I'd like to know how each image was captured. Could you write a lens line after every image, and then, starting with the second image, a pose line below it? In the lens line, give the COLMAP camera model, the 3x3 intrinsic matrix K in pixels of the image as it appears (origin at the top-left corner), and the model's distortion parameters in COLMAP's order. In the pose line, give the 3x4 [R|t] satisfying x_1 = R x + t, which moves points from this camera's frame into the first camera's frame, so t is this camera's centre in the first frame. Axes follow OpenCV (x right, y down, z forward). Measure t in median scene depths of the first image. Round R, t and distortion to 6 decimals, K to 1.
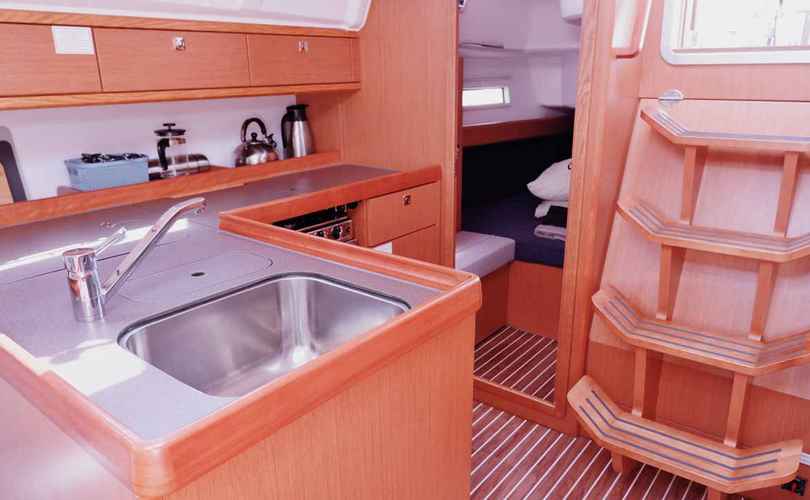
lens RADIAL K [[581.0, 0, 405.0], [0, 581.0, 250.0], [0, 0, 1]] dist [-0.022188, 0.001201]
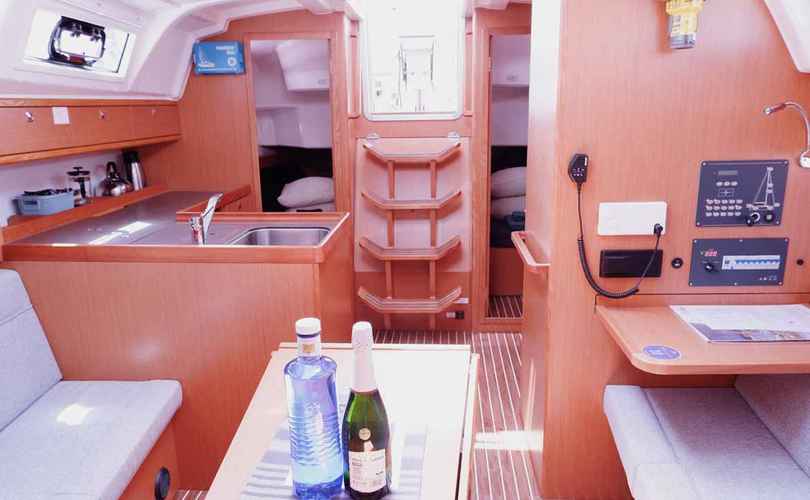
lens RADIAL K [[581.2, 0, 405.0], [0, 581.2, 250.0], [0, 0, 1]] dist [-0.001377, -0.000485]
pose [[0.822472, -0.138939, 0.551575, -0.493608], [0.174003, 0.984679, -0.011427, 0.124590], [-0.541537, 0.105375, 0.834047, -0.546893]]
